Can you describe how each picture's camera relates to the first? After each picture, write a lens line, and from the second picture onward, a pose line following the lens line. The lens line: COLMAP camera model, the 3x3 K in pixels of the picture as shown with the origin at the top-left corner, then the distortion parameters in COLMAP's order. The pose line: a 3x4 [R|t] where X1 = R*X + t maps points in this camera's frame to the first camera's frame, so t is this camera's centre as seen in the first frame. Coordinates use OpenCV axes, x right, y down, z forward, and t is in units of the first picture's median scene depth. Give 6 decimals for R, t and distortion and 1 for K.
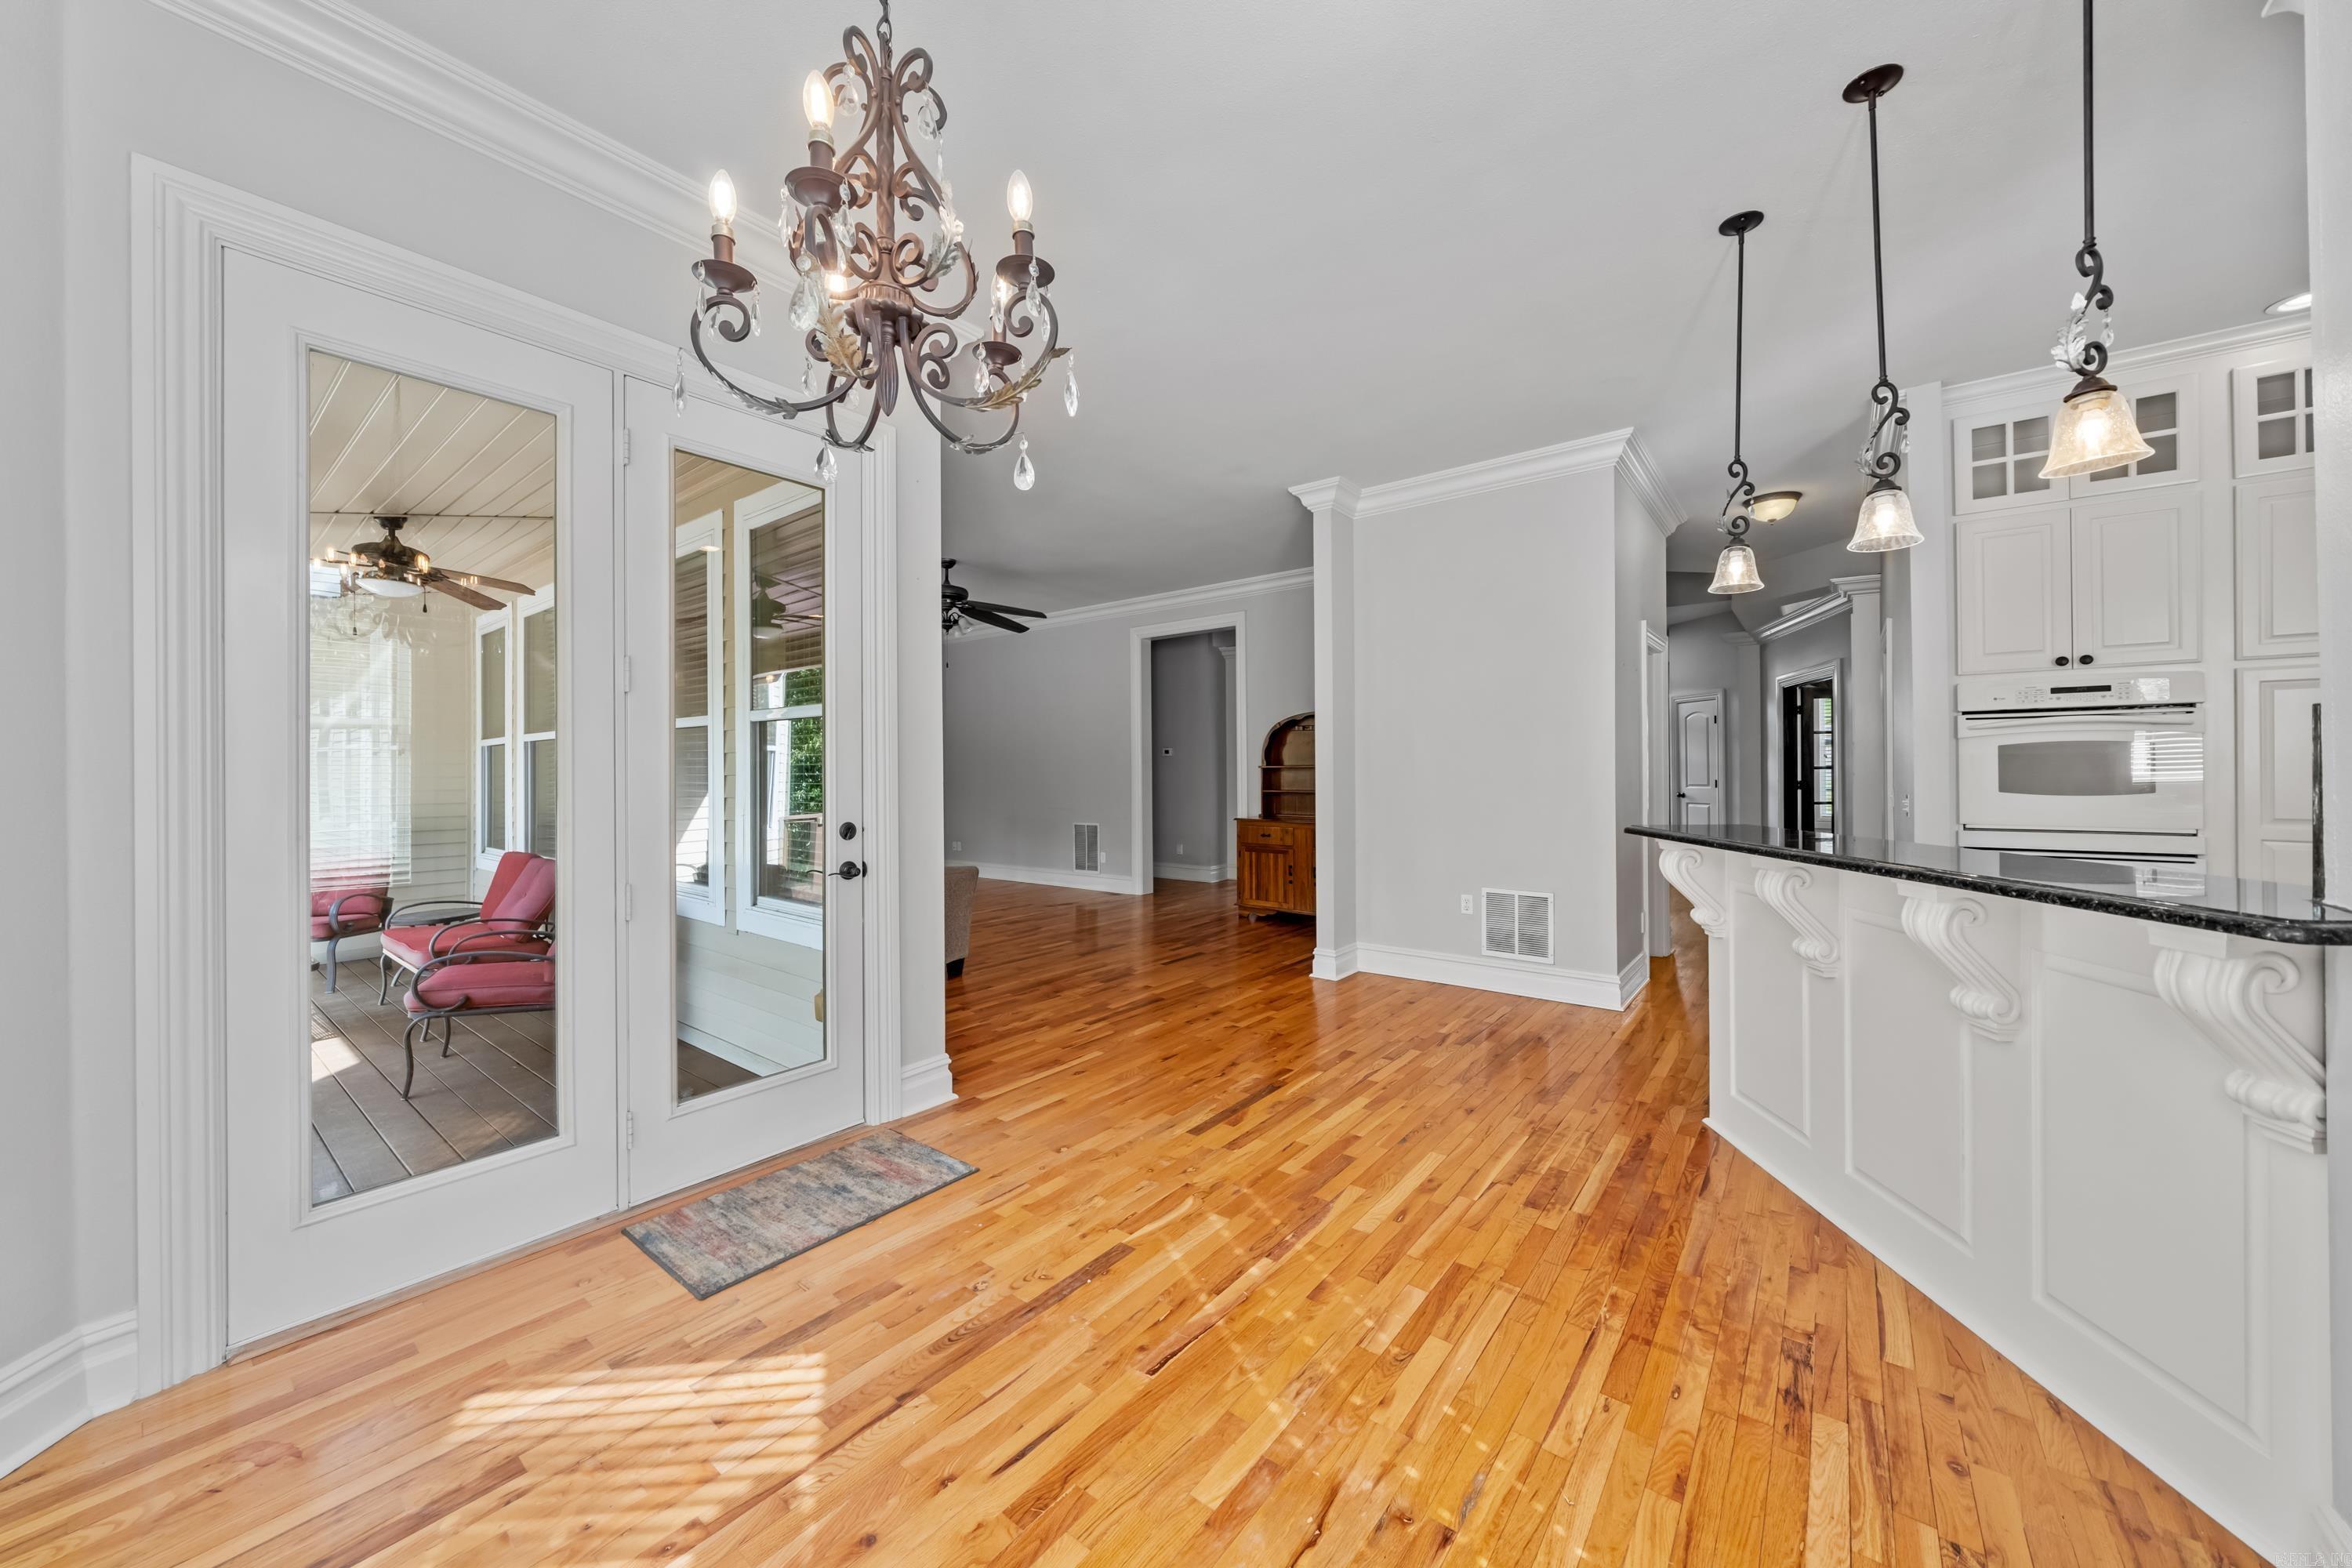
lens RADIAL K [[820.9, 0, 1182.4], [0, 820.9, 774.6], [0, 0, 1]] dist [-0.002038, -0.000241]
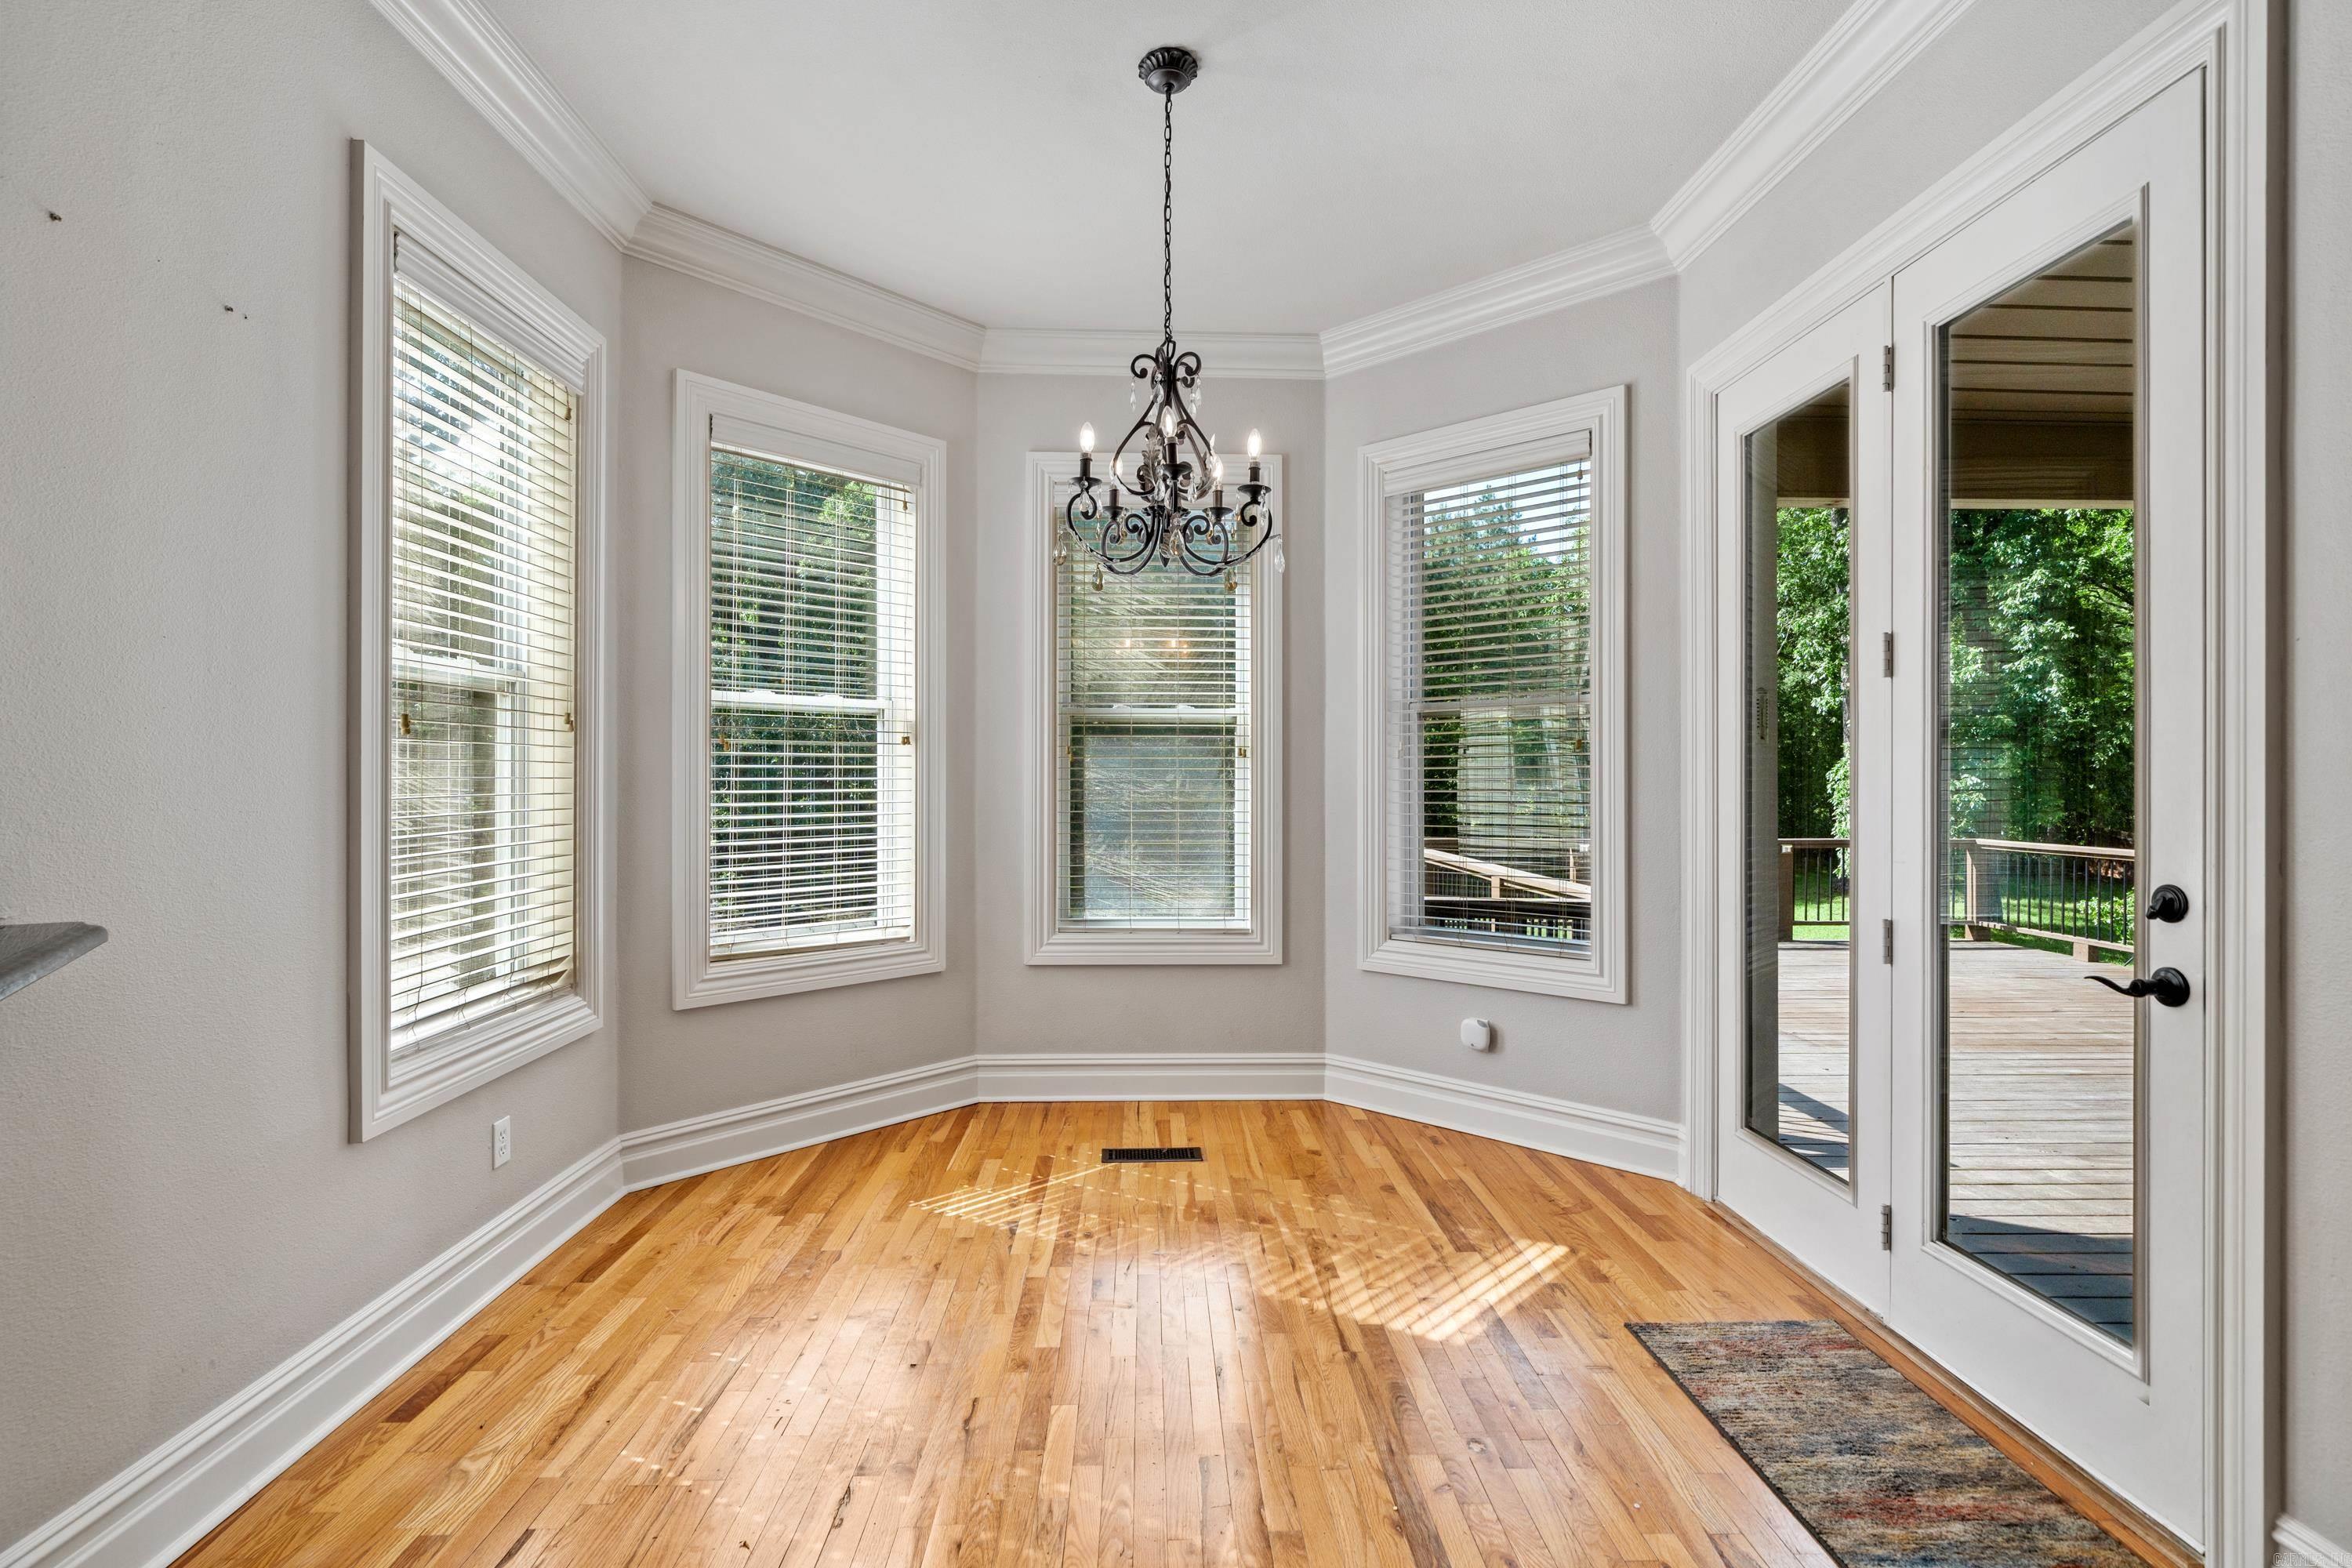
lens RADIAL K [[1127.4, 0, 1193.1], [0, 1127.4, 780.9], [0, 0, 1]] dist [0.005359, -0.000162]
pose [[-0.769674, 0.001856, -0.638434, 0.653006], [0.003306, 0.999994, -0.001079, -0.005385], [0.638428, -0.002941, -0.769676, 1.682093]]
